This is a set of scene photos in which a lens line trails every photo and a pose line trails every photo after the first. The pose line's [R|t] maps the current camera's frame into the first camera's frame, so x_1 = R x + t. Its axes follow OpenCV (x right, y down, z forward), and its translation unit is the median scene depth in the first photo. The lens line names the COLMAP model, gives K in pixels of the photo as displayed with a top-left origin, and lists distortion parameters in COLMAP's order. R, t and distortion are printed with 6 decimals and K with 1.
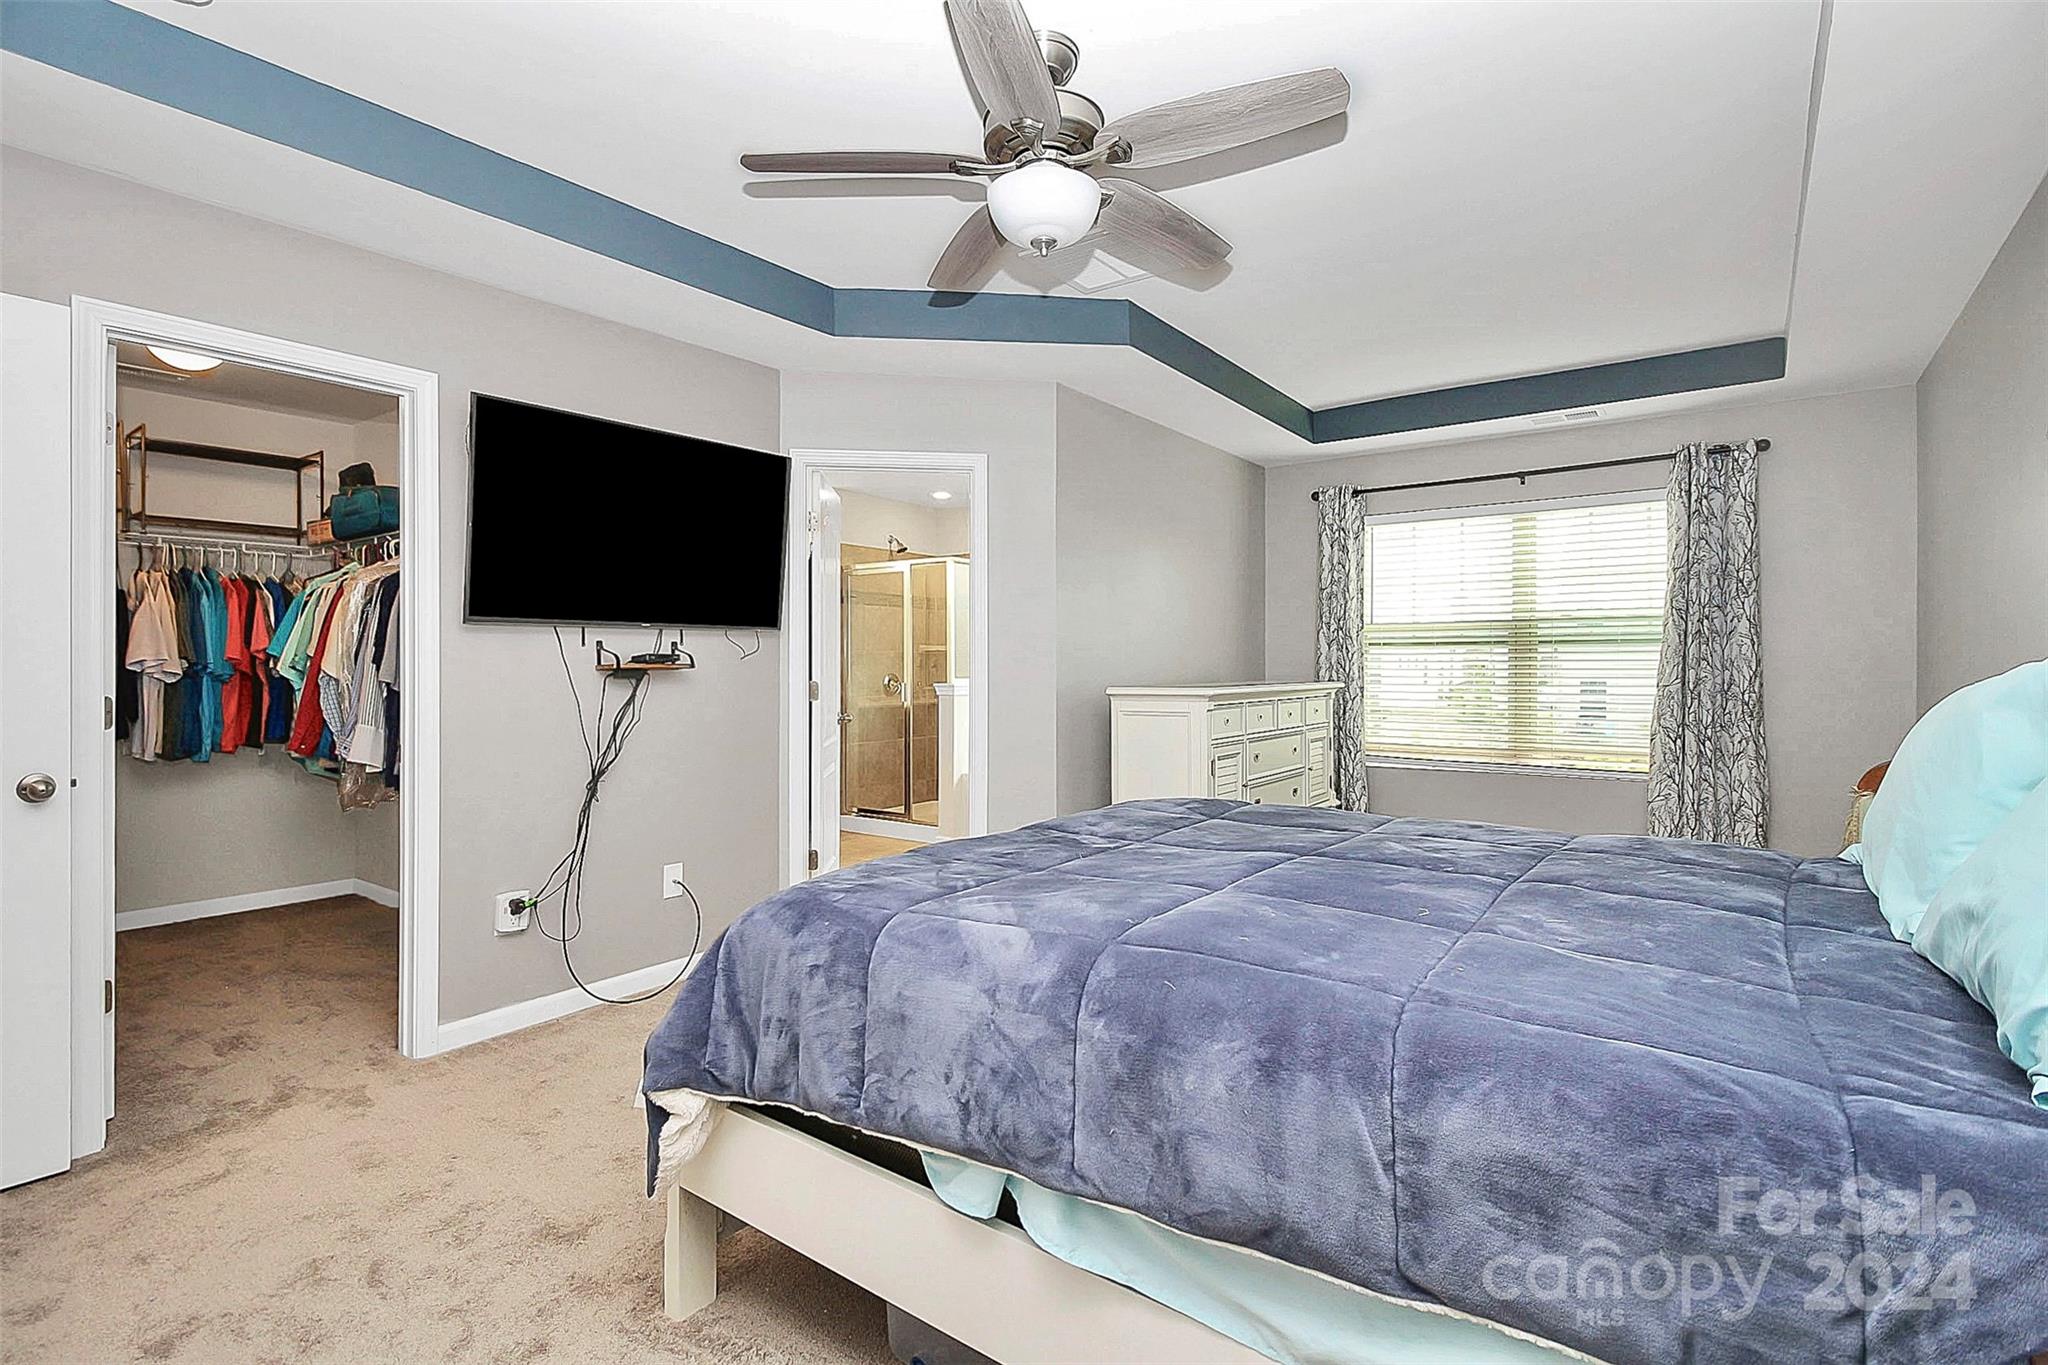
lens RADIAL K [[948.8, 0, 1022.4], [0, 948.8, 655.4], [0, 0, 1]] dist [0.002808, -0.011143]
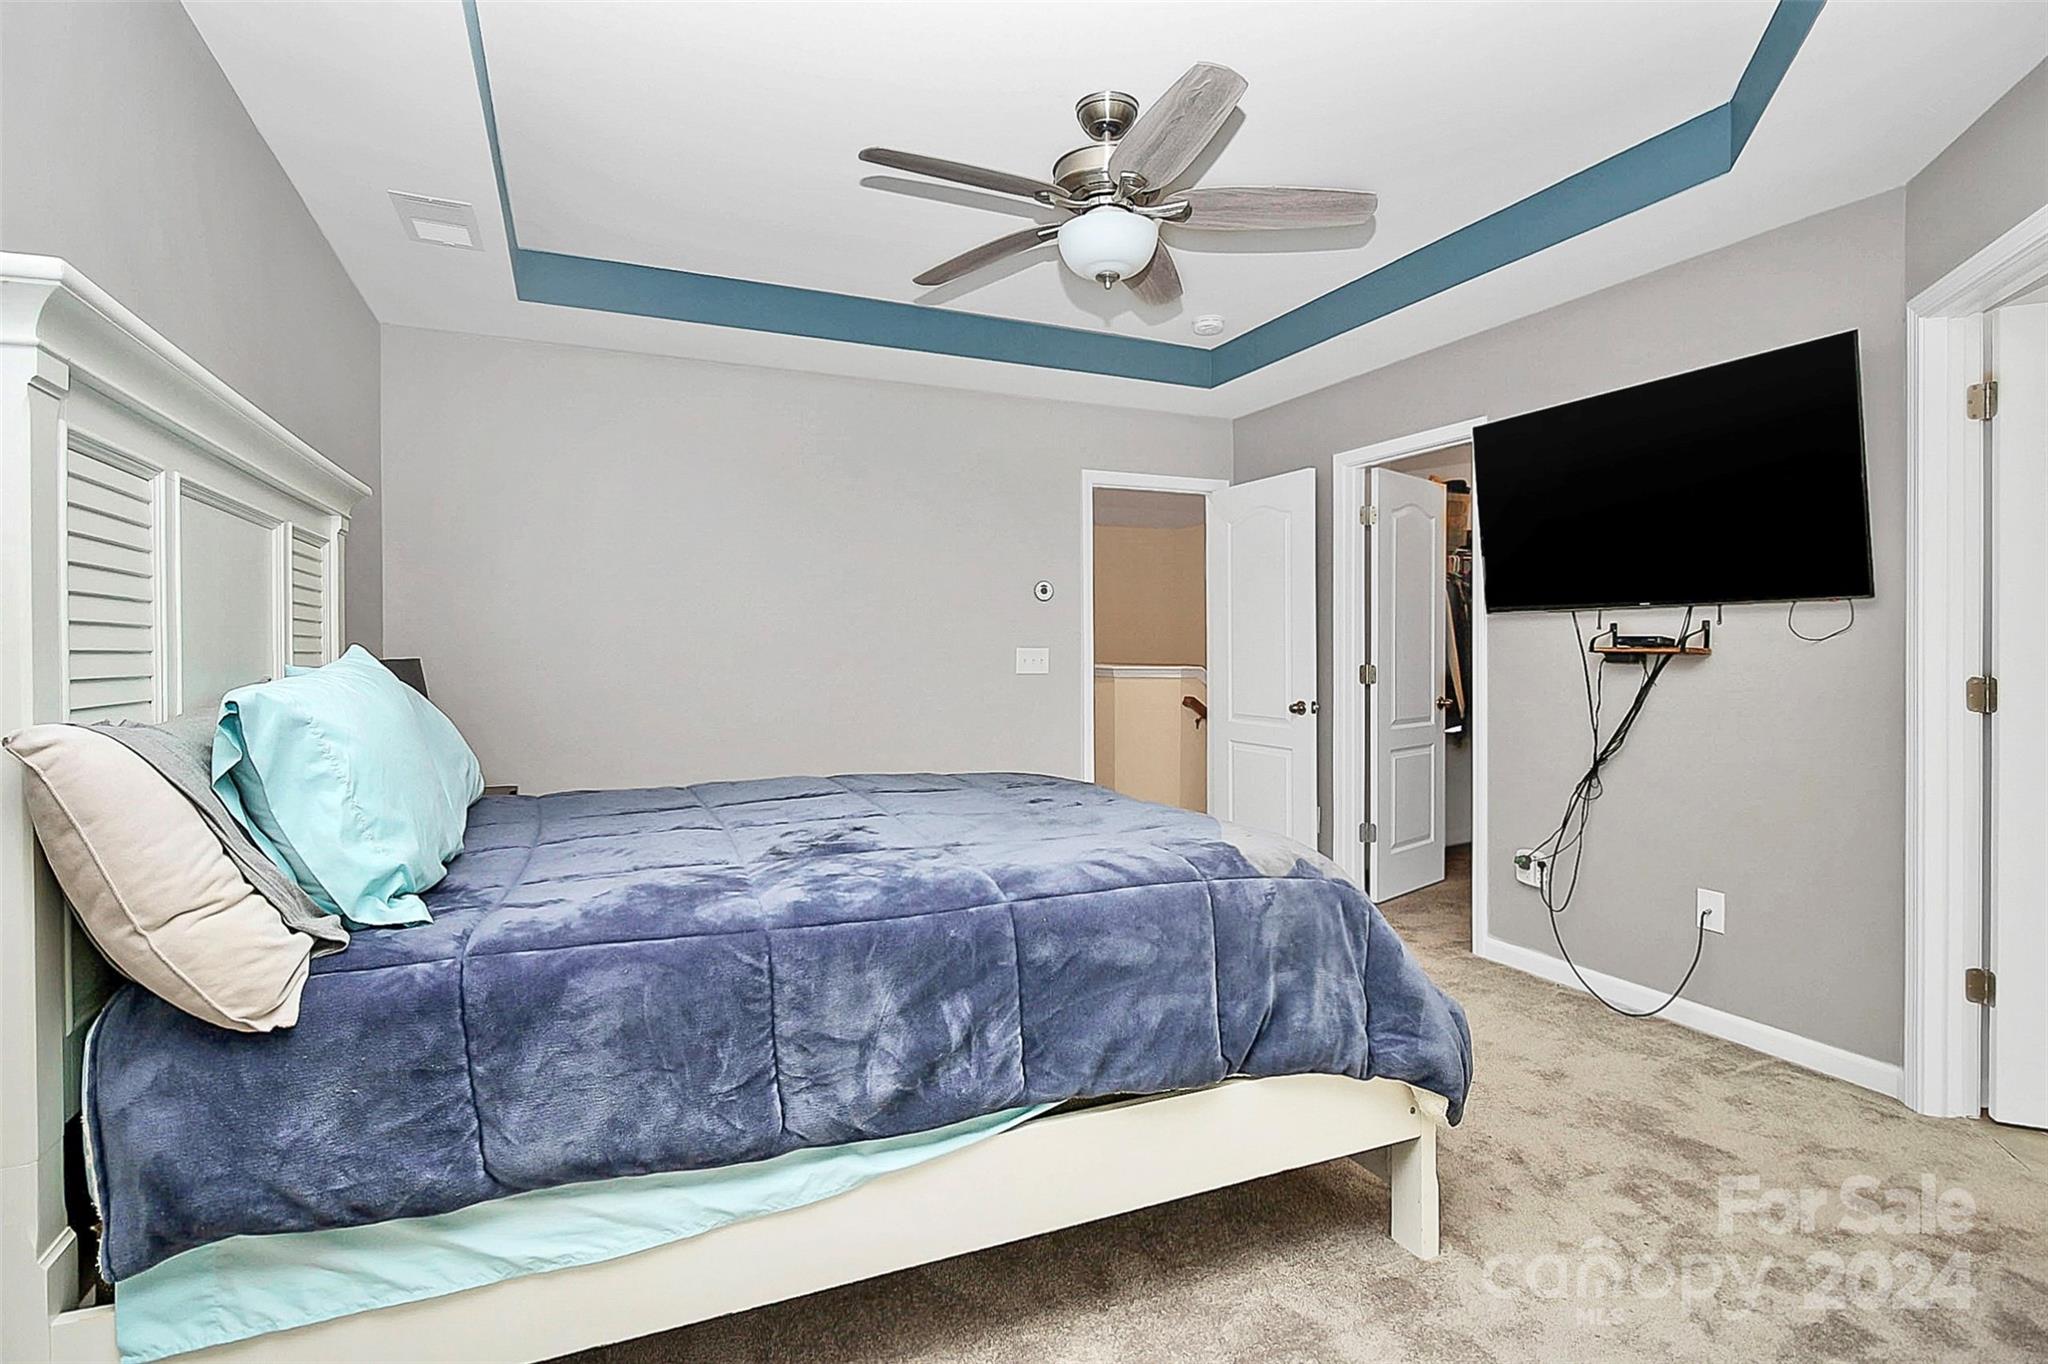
lens RADIAL K [[947.3, 0, 1023.4], [0, 947.3, 660.4], [0, 0, 1]] dist [0.001311, -0.011614]
pose [[-0.473691, 0.008891, -0.880646, 0.629853], [0.002256, 0.999958, 0.008882, 0.010674], [0.880688, 0.002221, -0.473691, 0.862134]]
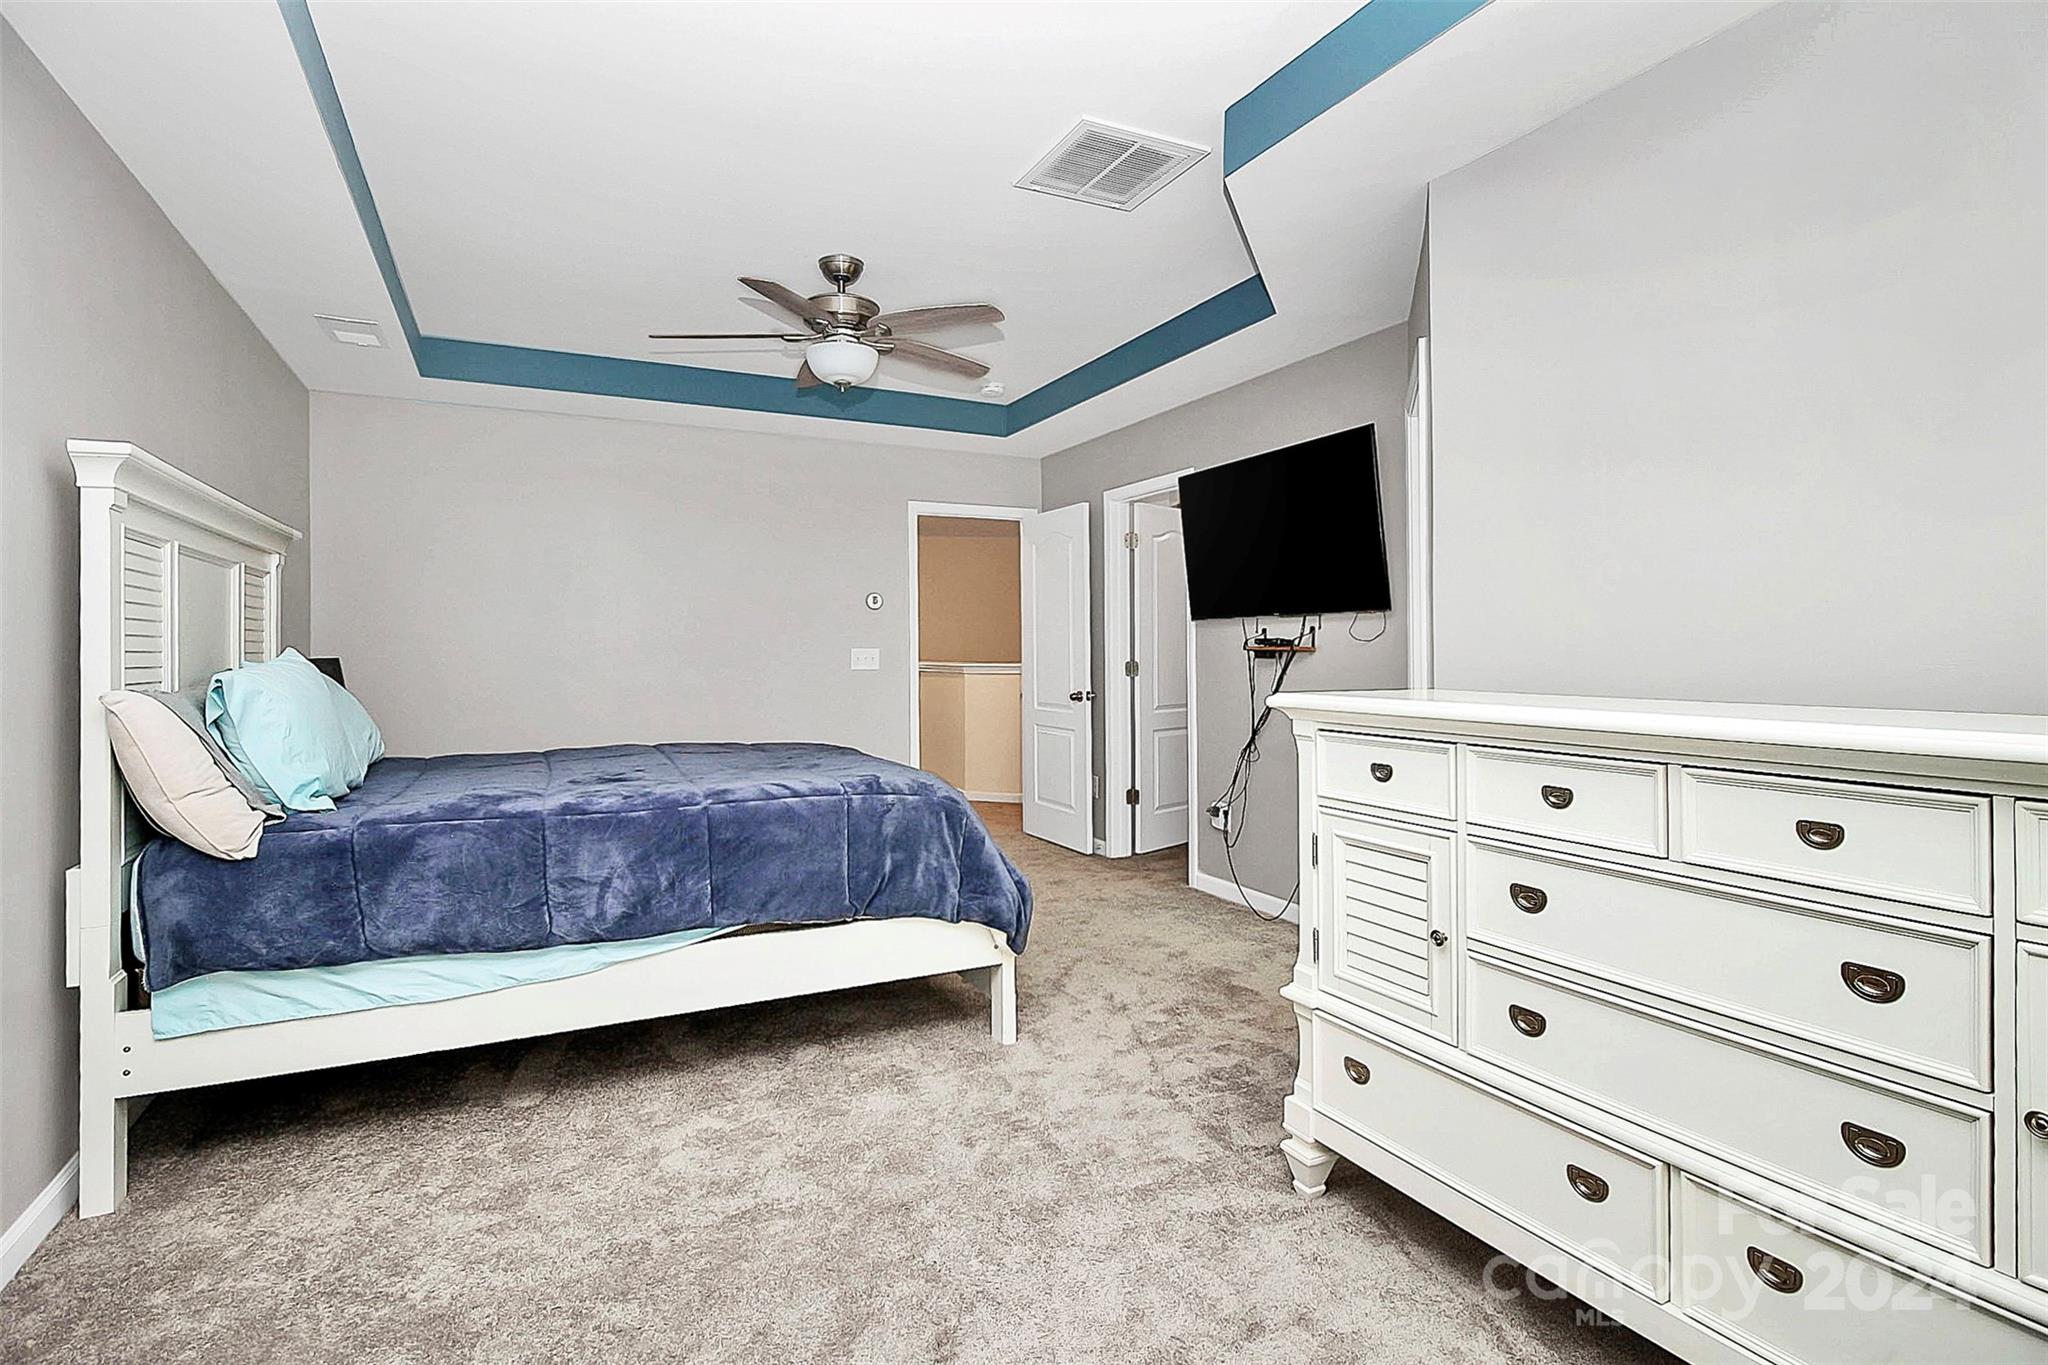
lens RADIAL K [[948.8, 0, 1022.4], [0, 948.8, 655.4], [0, 0, 1]] dist [0.002808, -0.011143]
pose [[-0.433625, 0.004659, -0.901081, 0.784986], [0.005942, 0.999980, 0.002311, 0.014307], [0.901074, -0.004353, -0.433644, 1.170228]]
